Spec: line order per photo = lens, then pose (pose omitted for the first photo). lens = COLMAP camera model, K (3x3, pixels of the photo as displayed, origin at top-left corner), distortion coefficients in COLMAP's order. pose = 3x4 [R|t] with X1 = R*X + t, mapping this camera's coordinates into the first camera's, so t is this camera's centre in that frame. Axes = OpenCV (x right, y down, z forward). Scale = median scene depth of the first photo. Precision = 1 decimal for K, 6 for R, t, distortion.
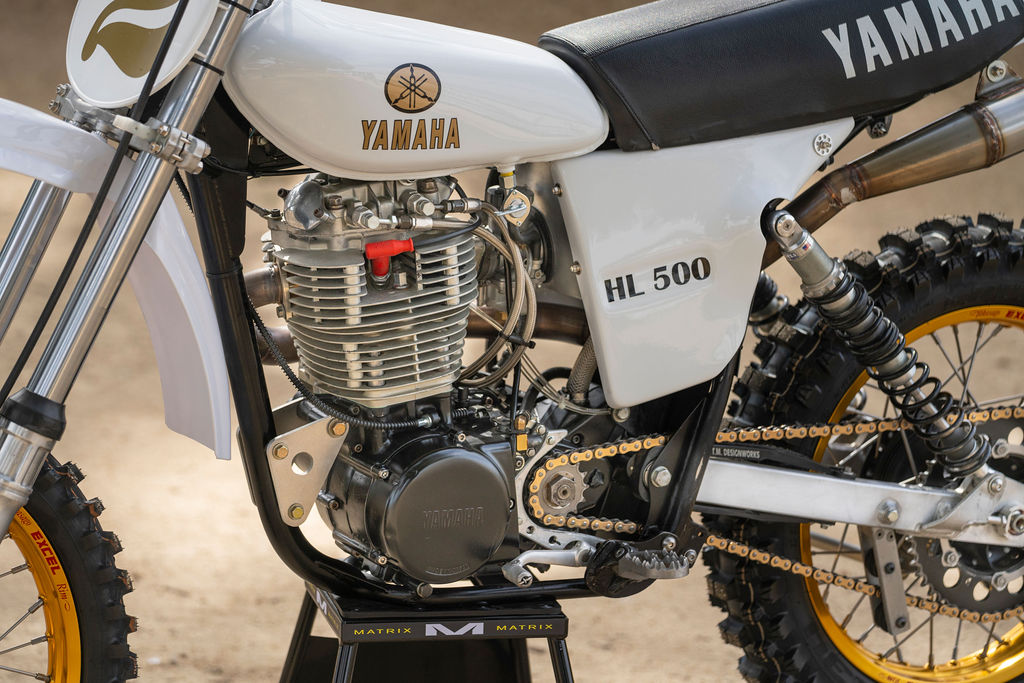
lens RADIAL K [[3931.7, 0, 512.0], [0, 3931.7, 341.5], [0, 0, 1]] dist [0.344029, 2.510647]
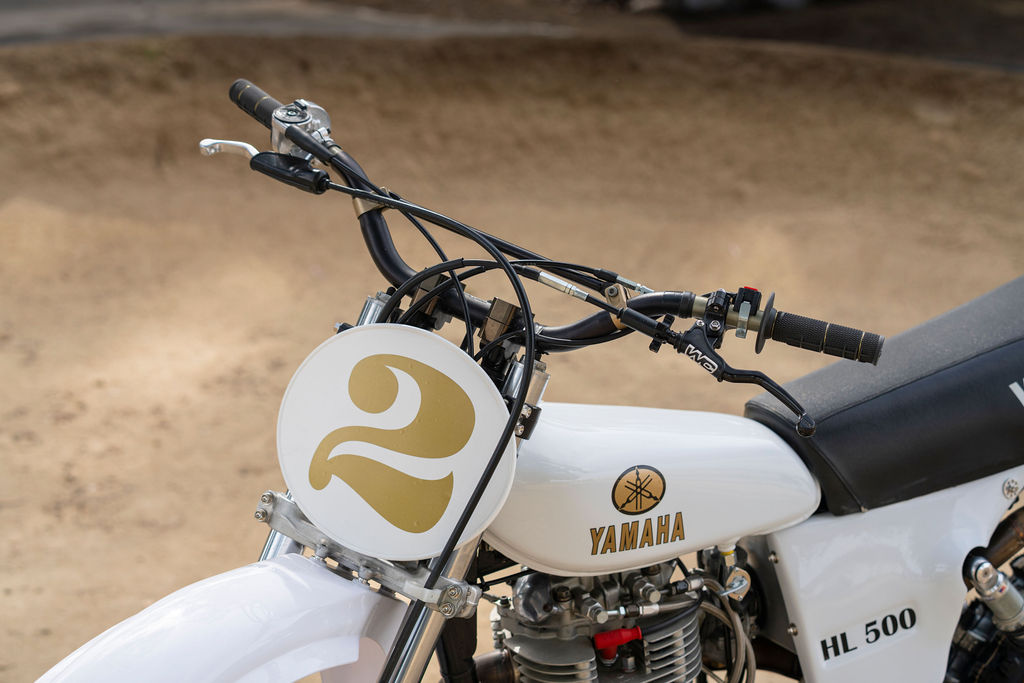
lens RADIAL K [[2133.5, 0, 512.0], [0, 2133.5, 341.5], [0, 0, 1]] dist [-0.317156, -0.118338]
pose [[0.998679, -0.038985, -0.033466, -0.037004], [0.040195, 0.998533, 0.036284, -0.120415], [0.032002, -0.037582, 0.998781, 0.451731]]
